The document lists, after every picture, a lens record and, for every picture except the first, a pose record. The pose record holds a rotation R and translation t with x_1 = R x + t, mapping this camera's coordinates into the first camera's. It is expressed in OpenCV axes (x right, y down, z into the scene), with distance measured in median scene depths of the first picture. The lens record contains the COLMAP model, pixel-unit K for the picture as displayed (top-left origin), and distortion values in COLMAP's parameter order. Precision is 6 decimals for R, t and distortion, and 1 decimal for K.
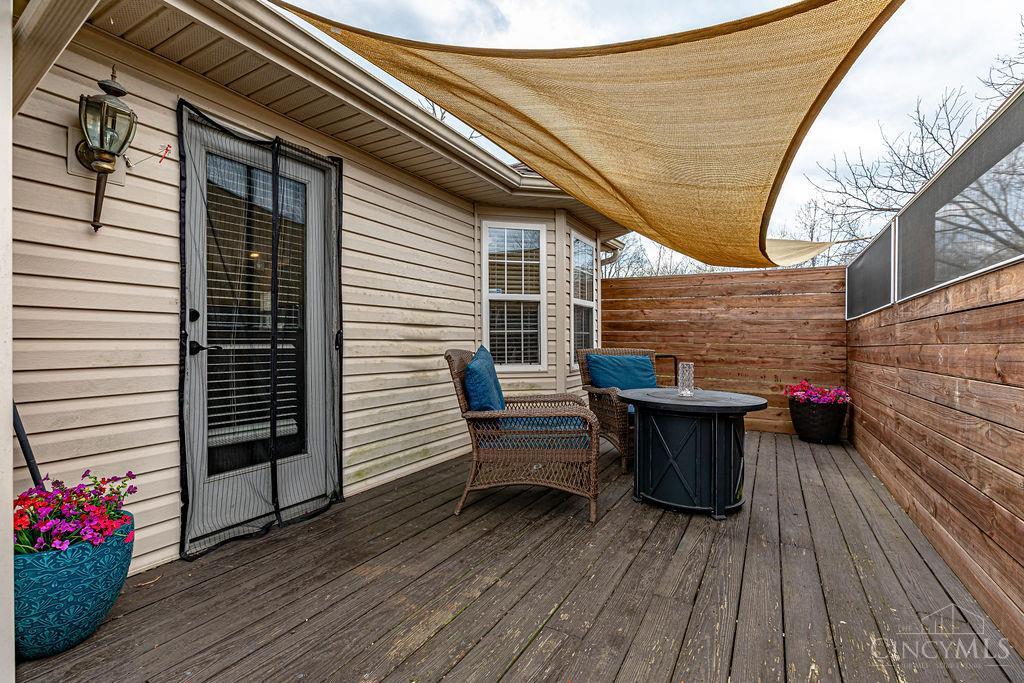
lens RADIAL K [[472.9, 0, 505.9], [0, 472.9, 341.6], [0, 0, 1]] dist [-0.006089, 0.000034]
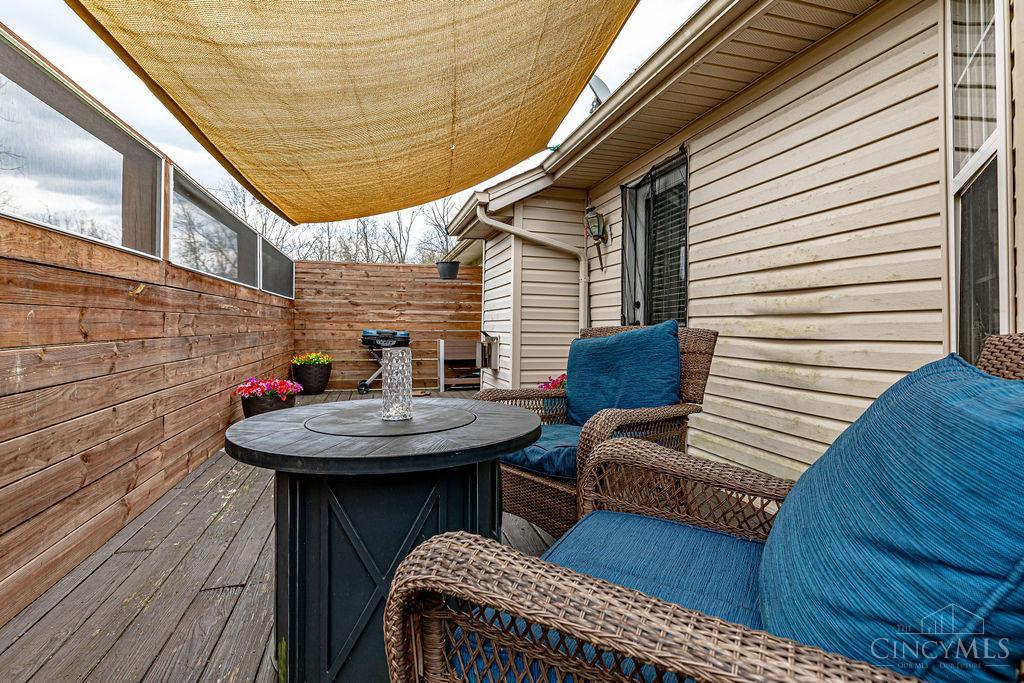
lens RADIAL K [[517.4, 0, 515.7], [0, 517.4, 323.5], [0, 0, 1]] dist [0.001101, 0.000010]
pose [[-0.711170, -0.015789, -0.702843, 0.682788], [-0.012659, 0.999873, -0.009652, 0.023716], [0.702906, 0.002033, -0.711280, 1.490846]]
